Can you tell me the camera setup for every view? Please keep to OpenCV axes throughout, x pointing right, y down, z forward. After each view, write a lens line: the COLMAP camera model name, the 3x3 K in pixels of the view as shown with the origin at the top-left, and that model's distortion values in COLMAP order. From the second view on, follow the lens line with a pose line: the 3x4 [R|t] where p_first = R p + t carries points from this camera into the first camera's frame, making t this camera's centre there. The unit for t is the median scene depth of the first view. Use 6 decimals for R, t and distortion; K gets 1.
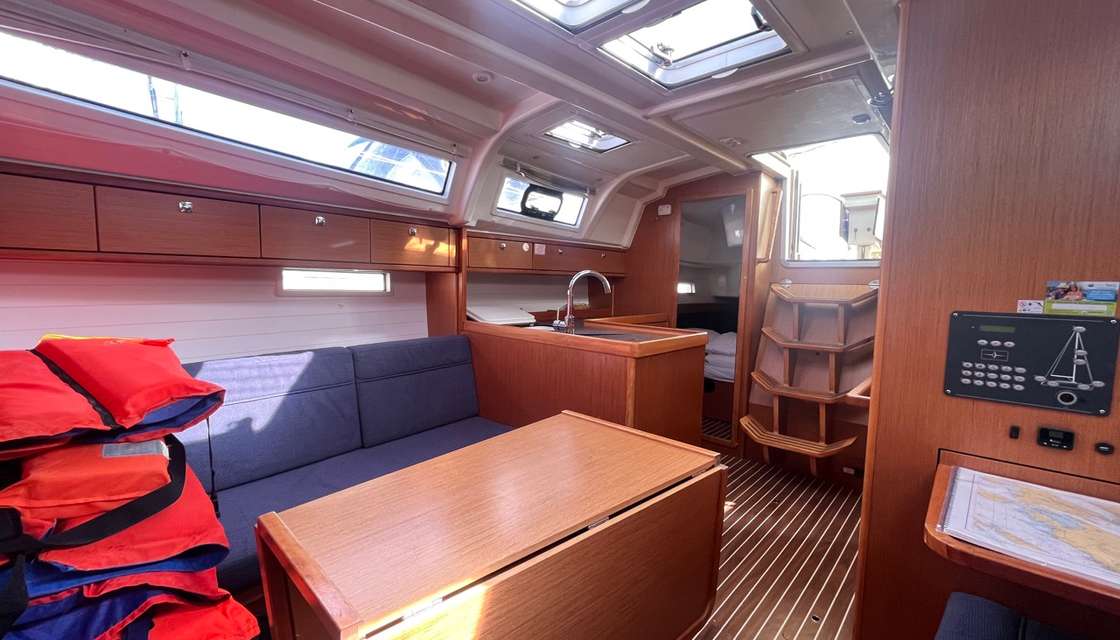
lens RADIAL K [[451.0, 0, 559.4], [0, 451.0, 319.7], [0, 0, 1]] dist [-0.000970, 0.000044]
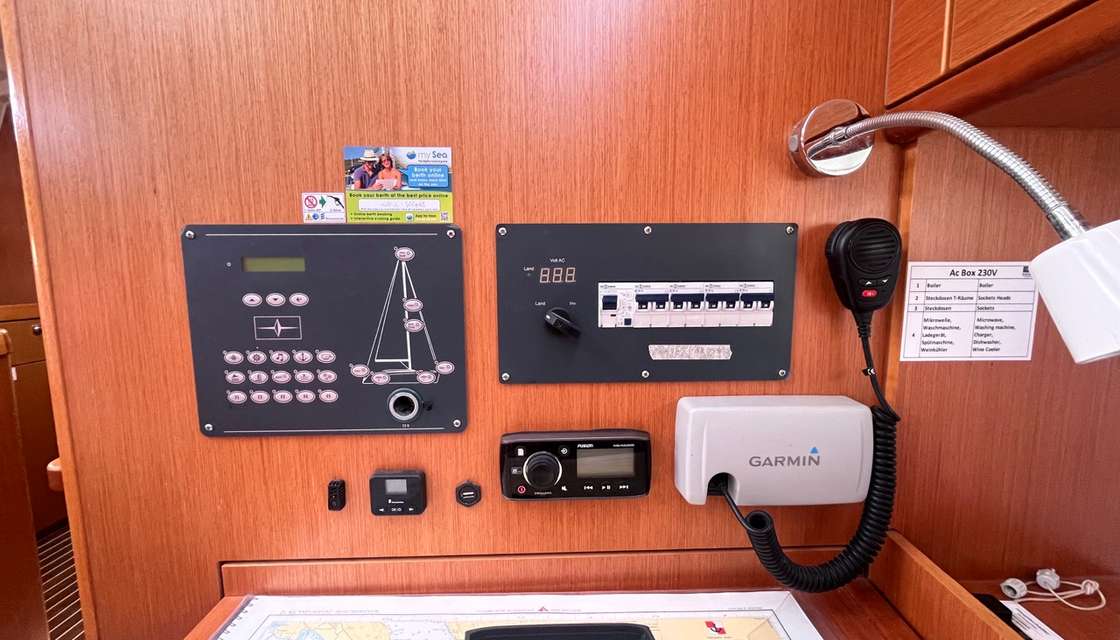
lens RADIAL K [[451.0, 0, 562.8], [0, 451.0, 316.7], [0, 0, 1]] dist [-0.000970, 0.000044]
pose [[0.719522, -0.096673, 0.687708, 0.893418], [0.073616, 0.995302, 0.062891, 0.062948], [-0.690557, 0.005374, 0.723258, 0.527789]]
